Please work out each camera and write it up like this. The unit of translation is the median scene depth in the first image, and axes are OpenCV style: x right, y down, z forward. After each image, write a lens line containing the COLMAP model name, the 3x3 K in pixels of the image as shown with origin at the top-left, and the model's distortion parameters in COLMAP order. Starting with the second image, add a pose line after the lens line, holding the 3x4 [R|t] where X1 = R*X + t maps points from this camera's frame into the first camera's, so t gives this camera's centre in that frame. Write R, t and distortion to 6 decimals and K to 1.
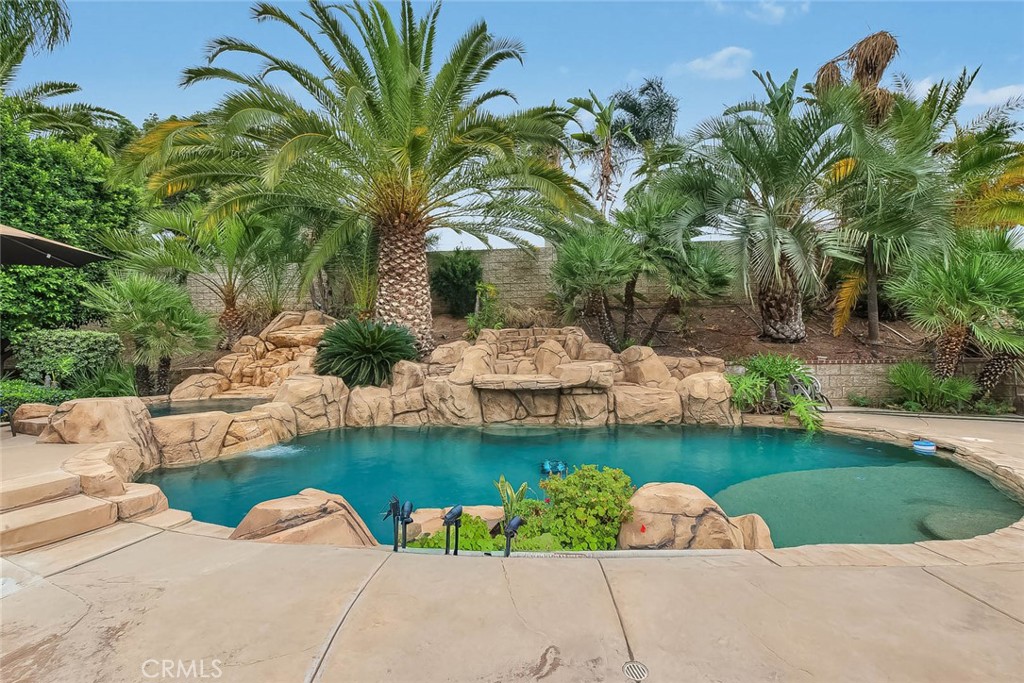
lens RADIAL K [[410.0, 0, 513.7], [0, 410.0, 346.7], [0, 0, 1]] dist [-0.001781, -0.001040]
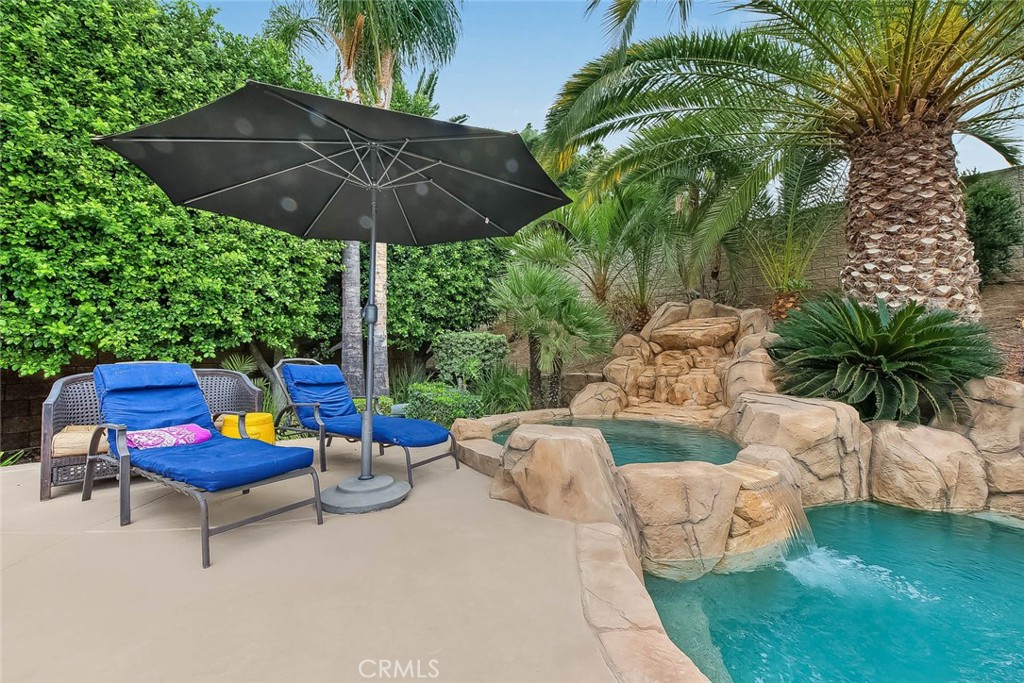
lens RADIAL K [[410.0, 0, 509.9], [0, 410.0, 344.3], [0, 0, 1]] dist [-0.001781, -0.001040]
pose [[0.786821, -0.009386, -0.617110, -0.405770], [-0.000001, 0.999884, -0.015210, 0.004621], [0.617181, 0.011968, 0.786730, 0.278104]]
